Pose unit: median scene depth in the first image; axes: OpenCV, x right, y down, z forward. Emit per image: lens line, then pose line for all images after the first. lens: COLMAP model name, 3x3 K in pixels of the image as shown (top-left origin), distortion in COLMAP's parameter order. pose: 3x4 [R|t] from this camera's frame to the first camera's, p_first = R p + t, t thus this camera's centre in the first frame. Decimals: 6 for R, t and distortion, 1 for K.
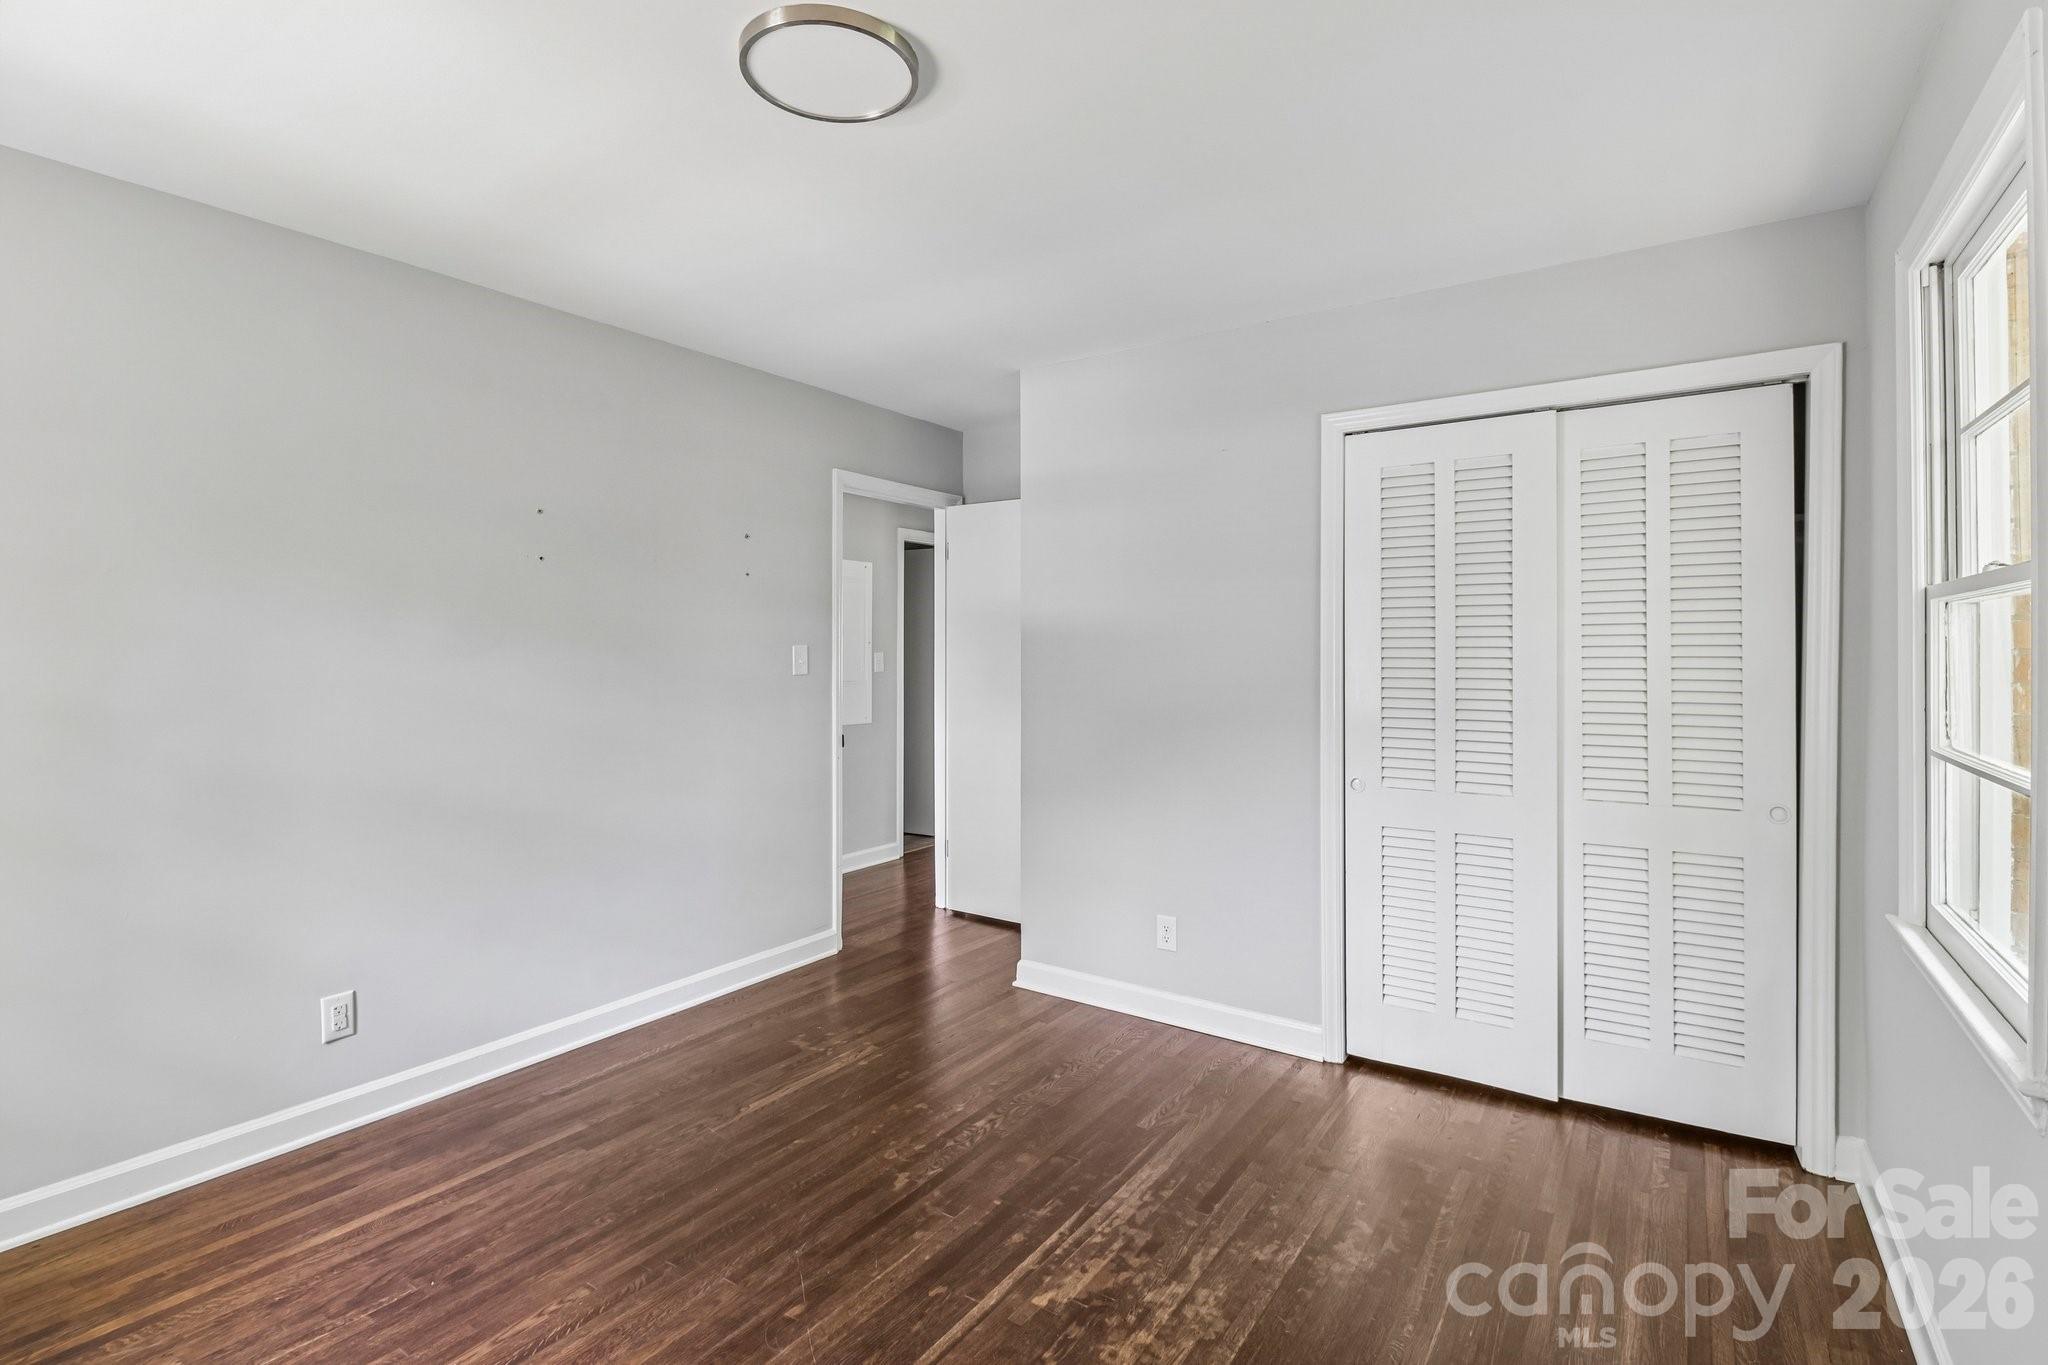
lens RADIAL K [[954.7, 0, 1039.4], [0, 954.7, 650.1], [0, 0, 1]] dist [0.016267, -0.021855]
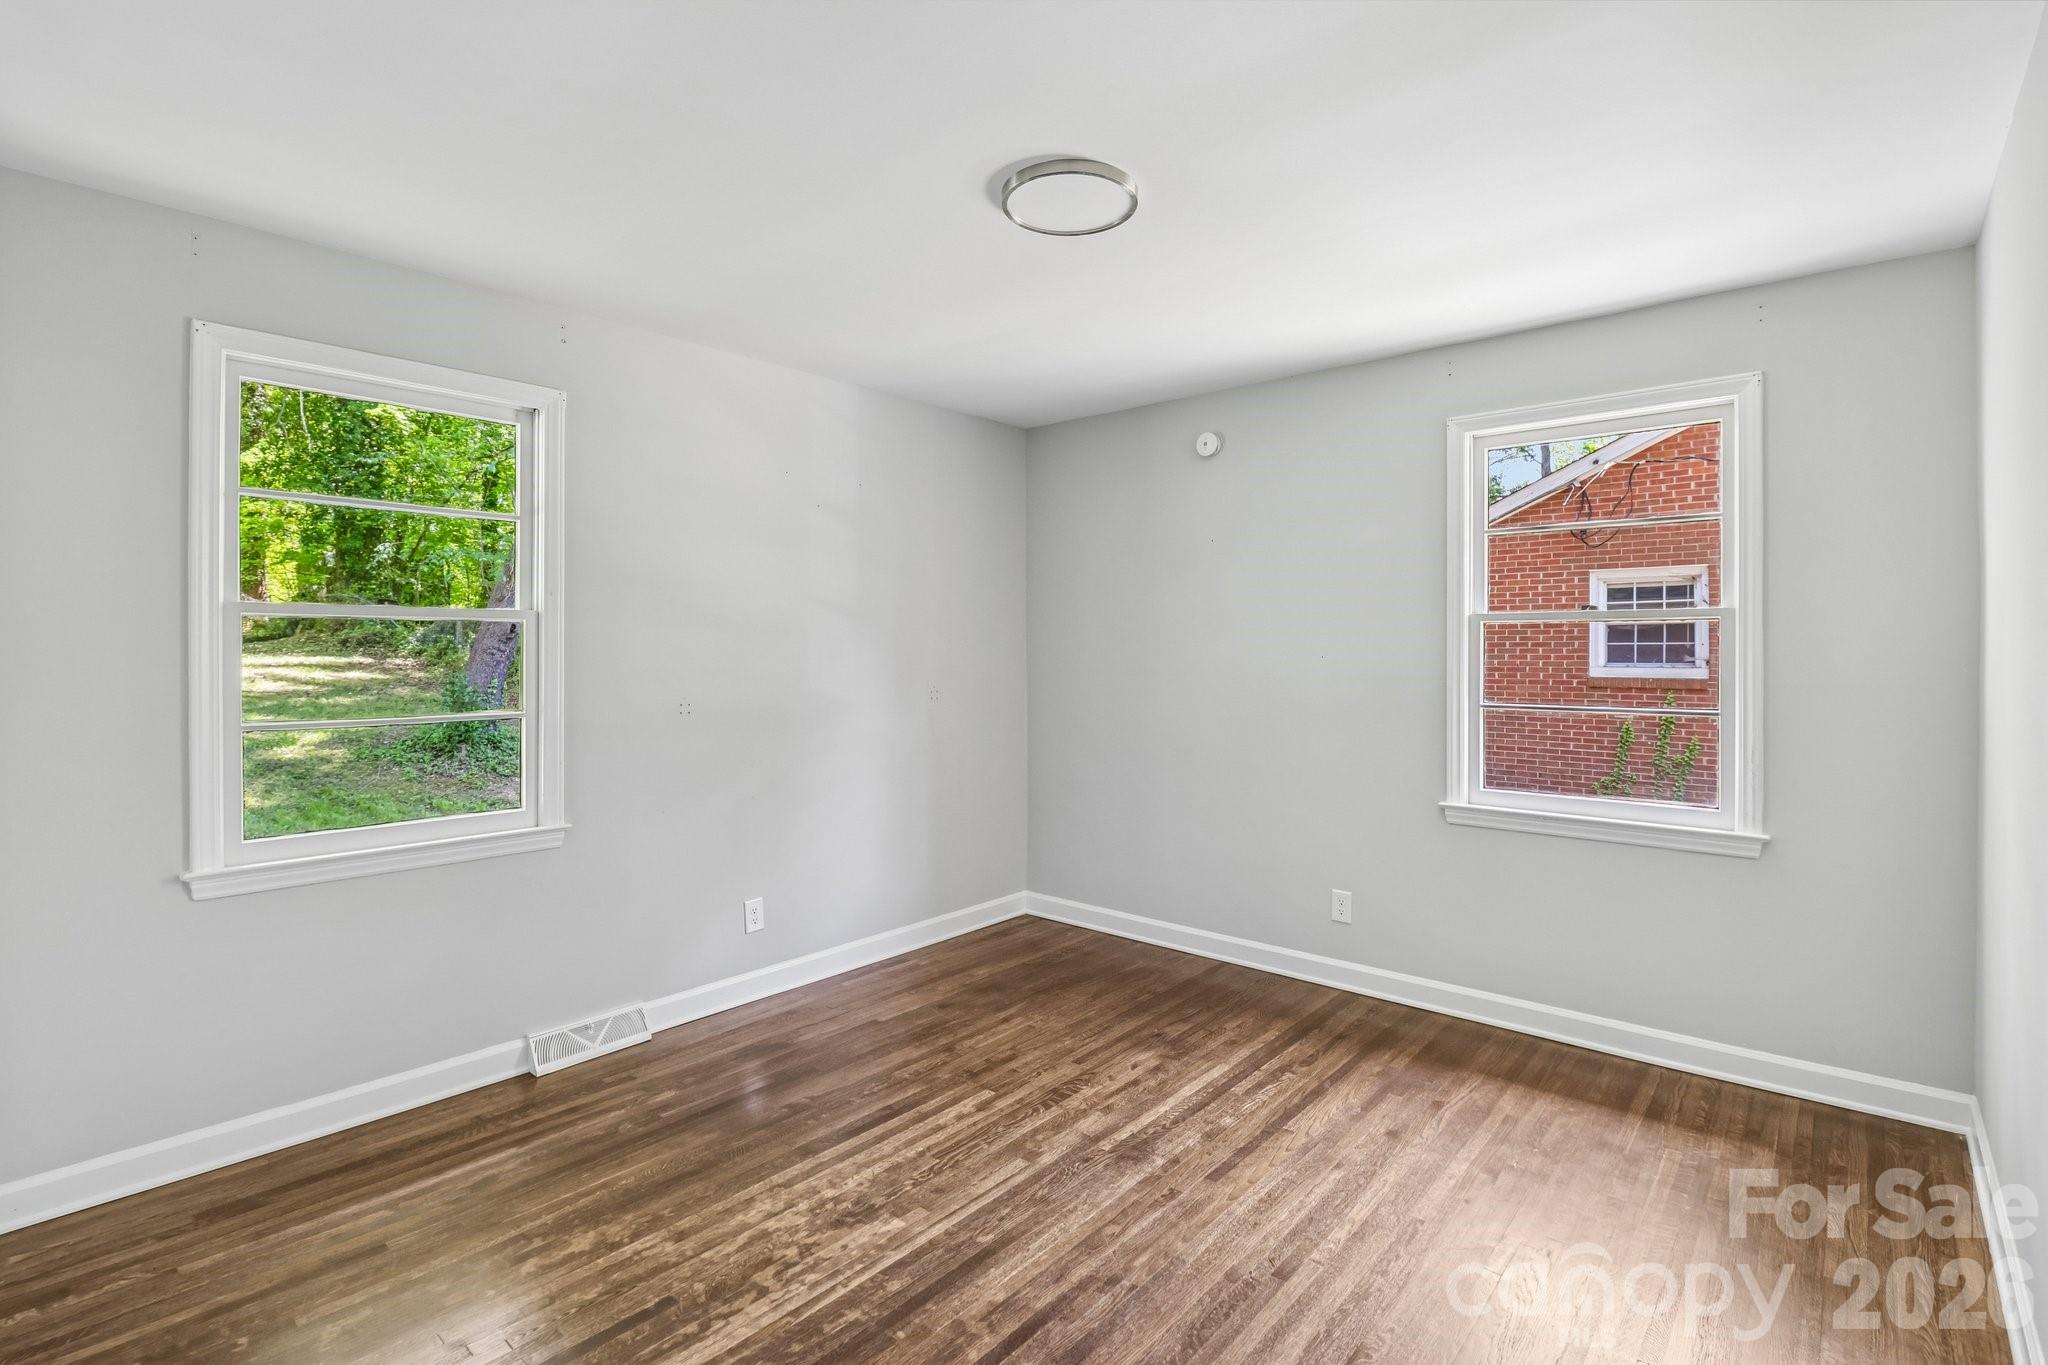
lens RADIAL K [[954.7, 0, 1039.4], [0, 954.7, 650.1], [0, 0, 1]] dist [0.016267, -0.021855]
pose [[-0.992593, 0.001045, 0.121480, -0.284890], [0.000050, 0.999966, -0.008193, 0.009473], [-0.121484, -0.008126, -0.992560, 1.976480]]
